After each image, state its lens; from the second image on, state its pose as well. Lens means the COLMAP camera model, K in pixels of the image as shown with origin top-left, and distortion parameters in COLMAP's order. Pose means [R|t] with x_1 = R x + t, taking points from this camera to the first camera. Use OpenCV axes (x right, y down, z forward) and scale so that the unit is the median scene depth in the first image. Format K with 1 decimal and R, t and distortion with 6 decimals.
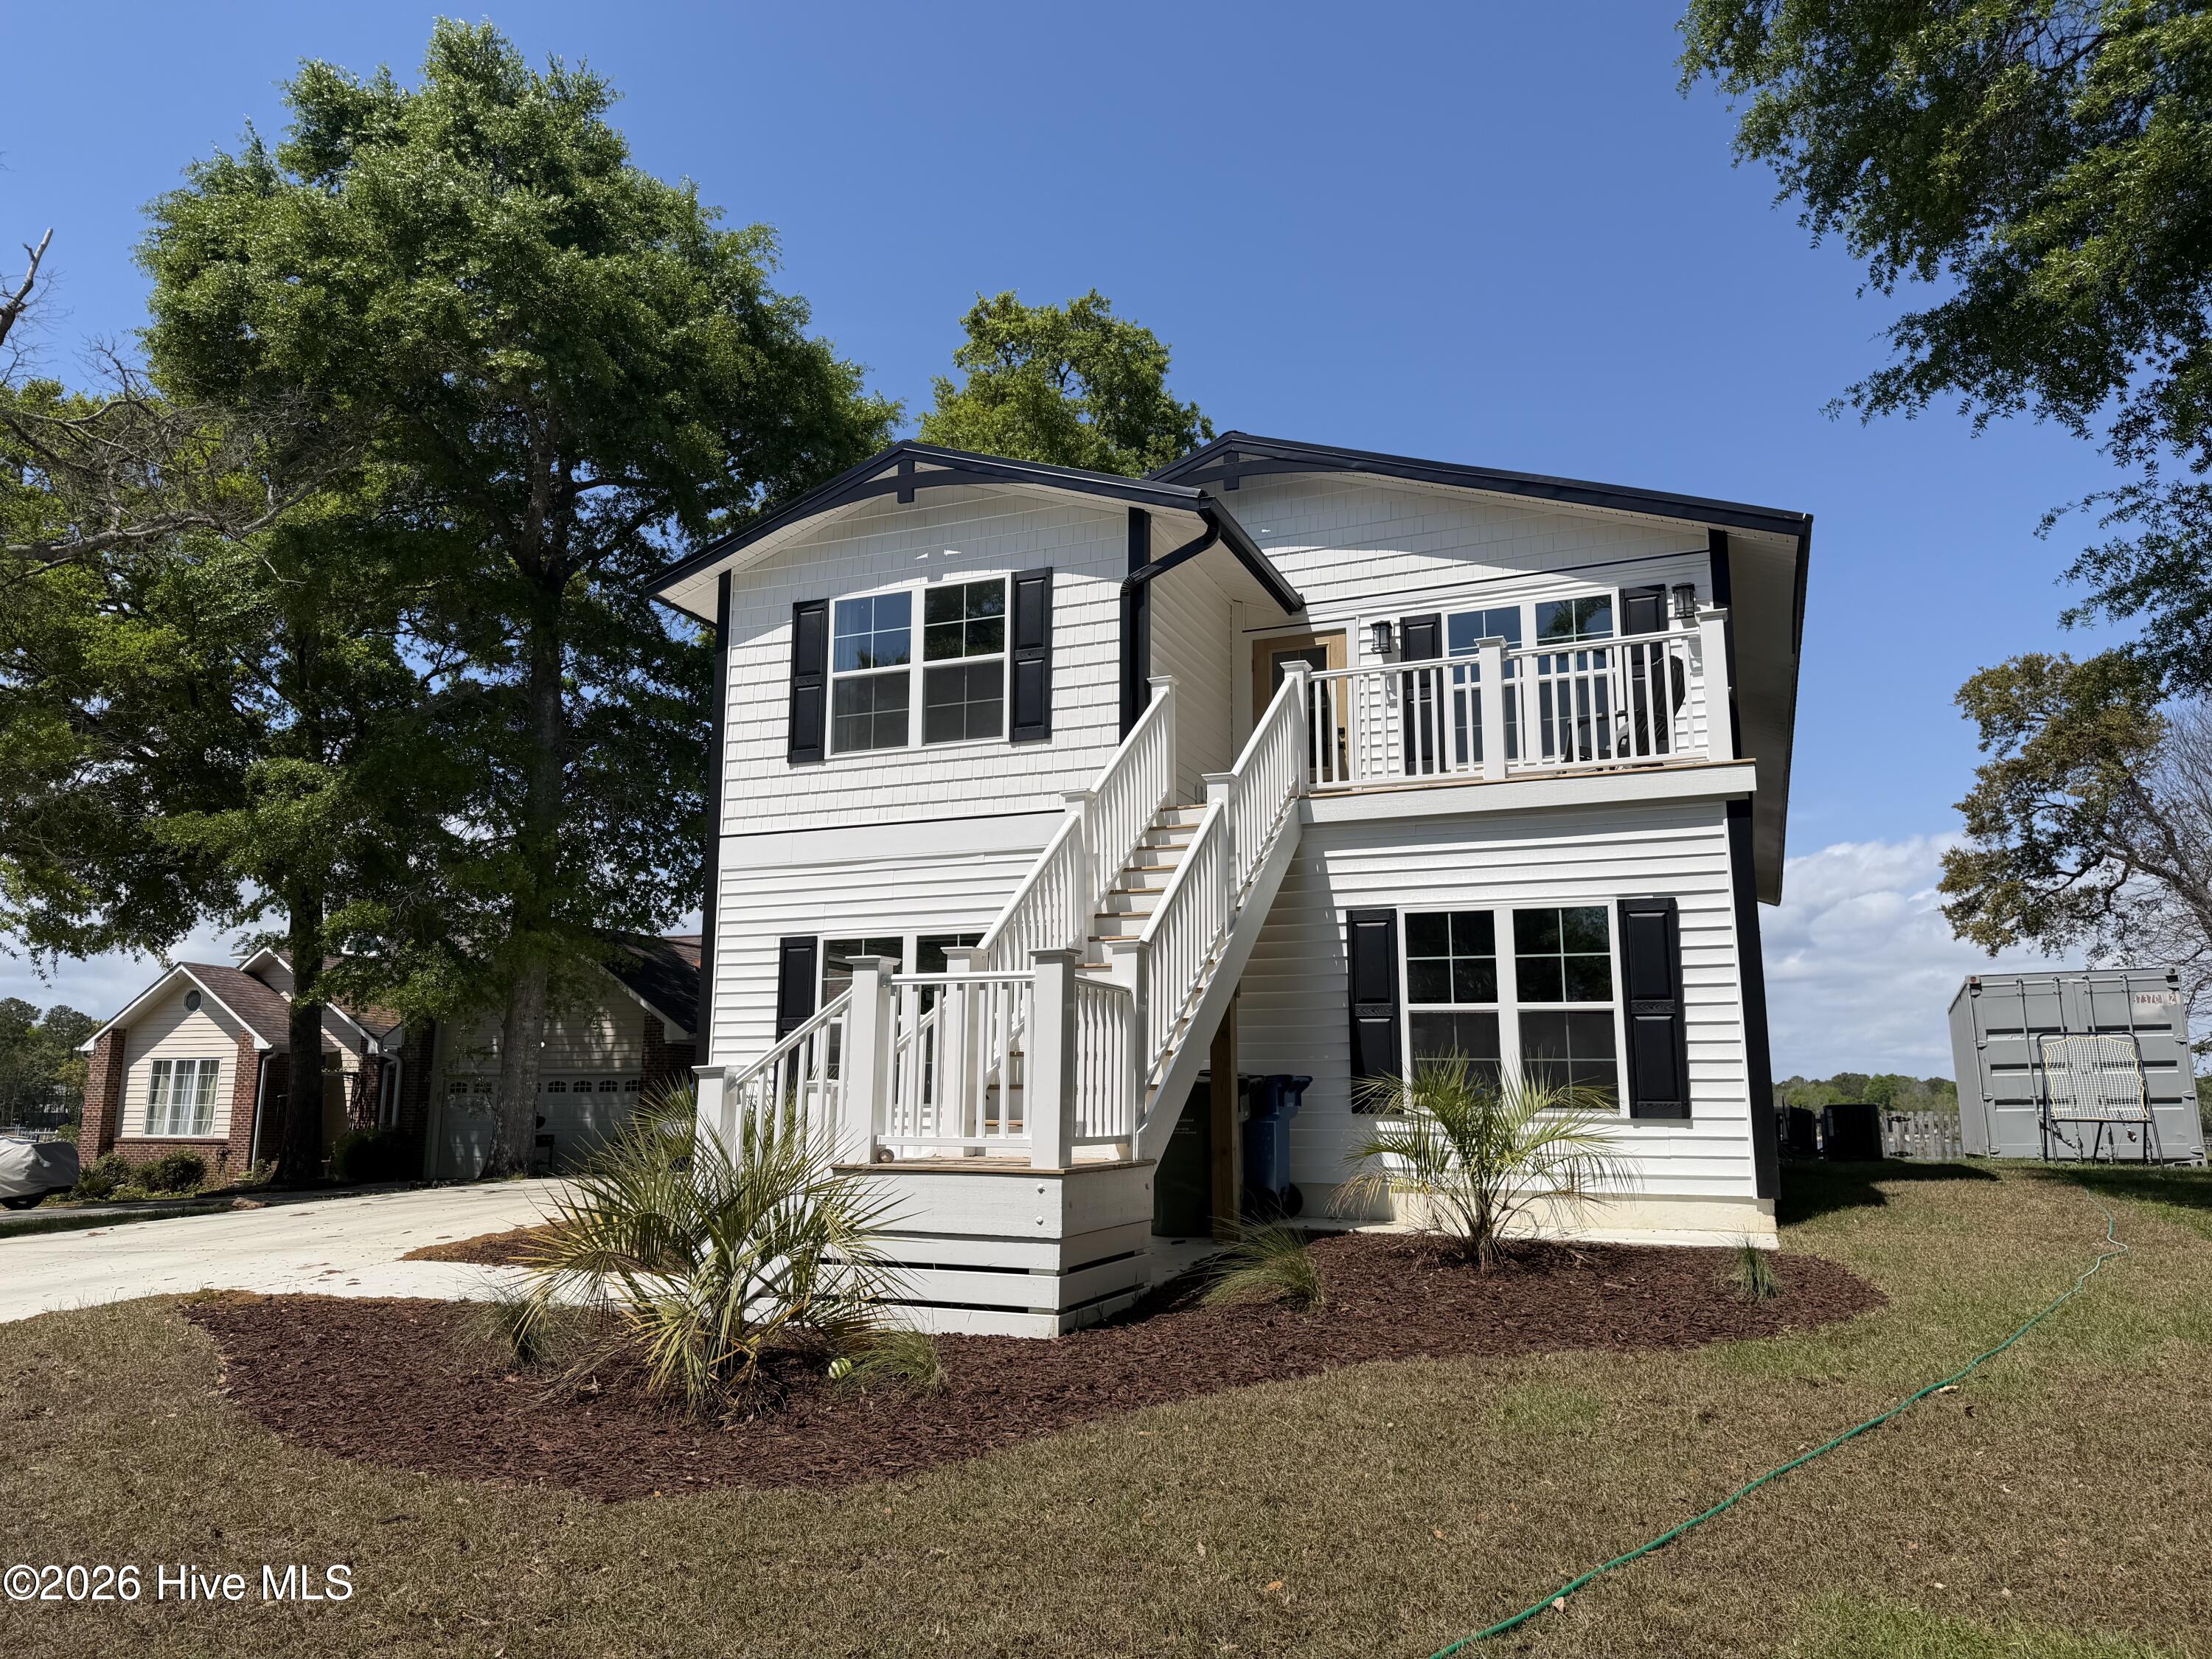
lens RADIAL K [[1542.1, 0, 1095.5], [0, 1542.1, 839.8], [0, 0, 1]] dist [0.036156, -0.040330]
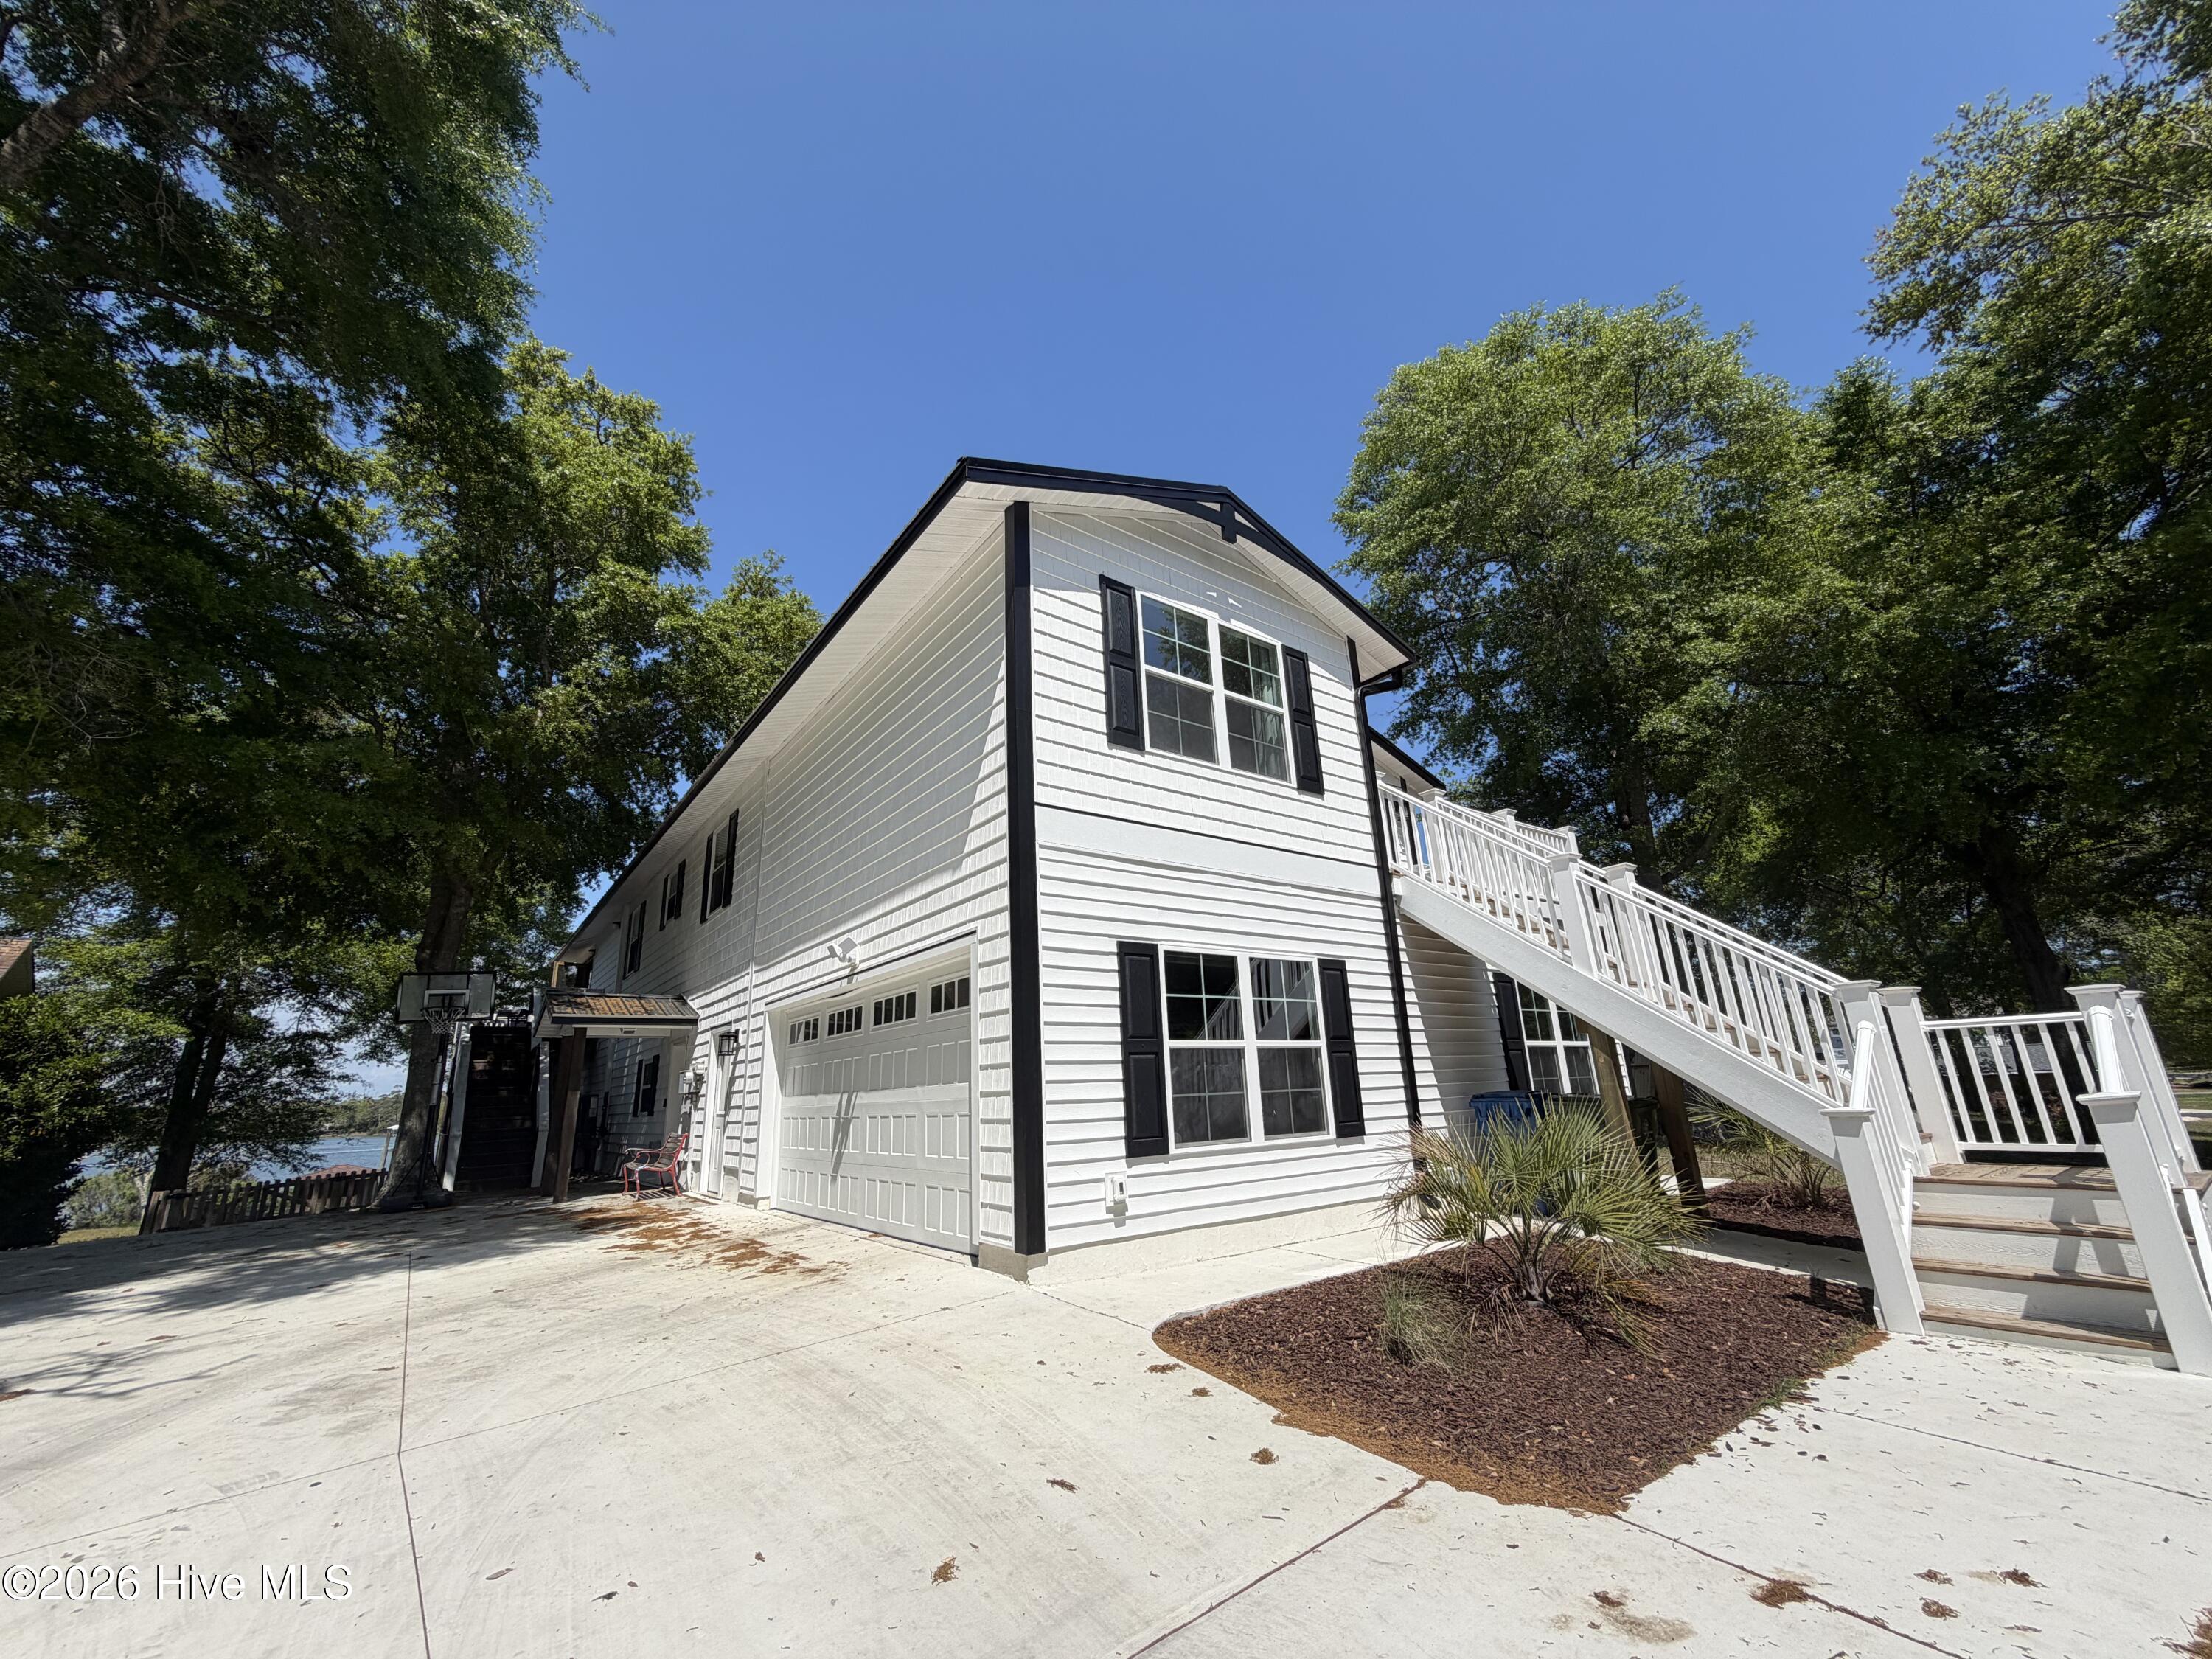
lens RADIAL K [[882.6, 0, 1109.0], [0, 882.6, 840.3], [0, 0, 1]] dist [0.000927, -0.000079]
pose [[0.510561, 0.219304, 0.831404, -0.609102], [-0.096805, 0.975441, -0.197850, 0.104538], [-0.854375, 0.020531, 0.519252, 0.752955]]
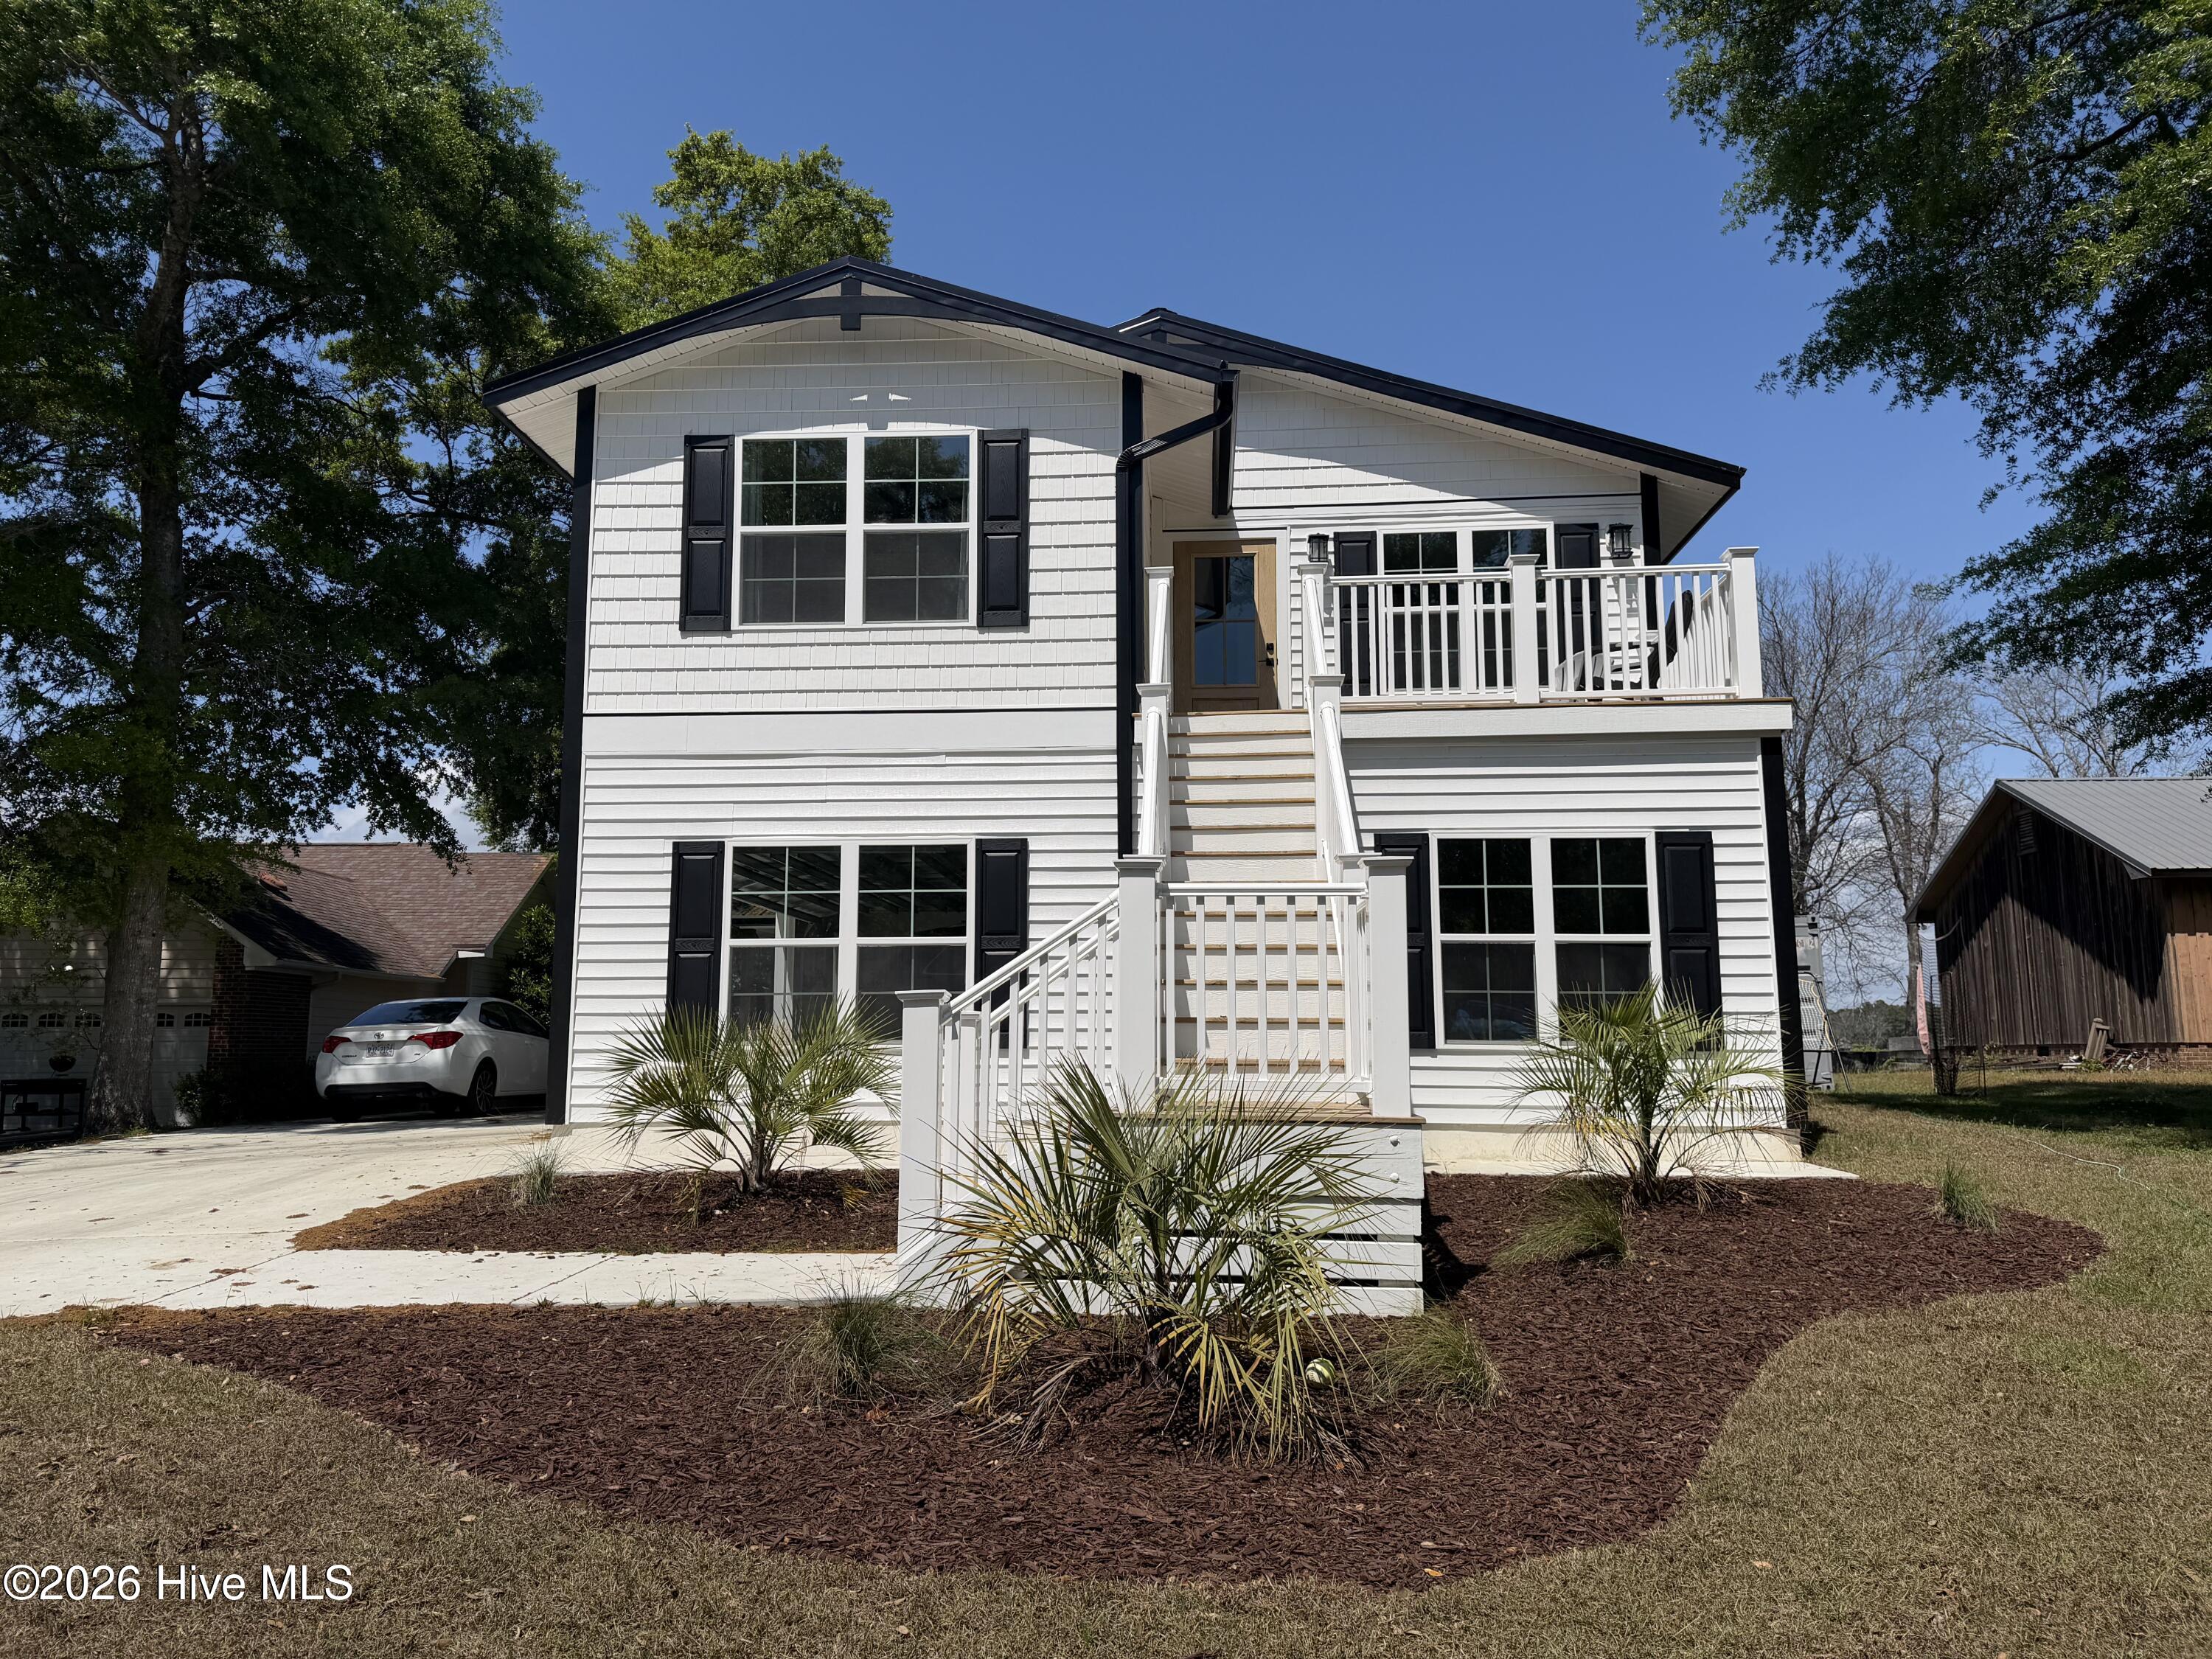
lens RADIAL K [[1542.1, 0, 1115.9], [0, 1542.1, 832.0], [0, 0, 1]] dist [0.036156, -0.040330]
pose [[0.944561, 0.038864, 0.326027, -0.248268], [-0.050955, 0.998291, 0.028624, 0.022427], [-0.324357, -0.043649, 0.944927, 0.140348]]
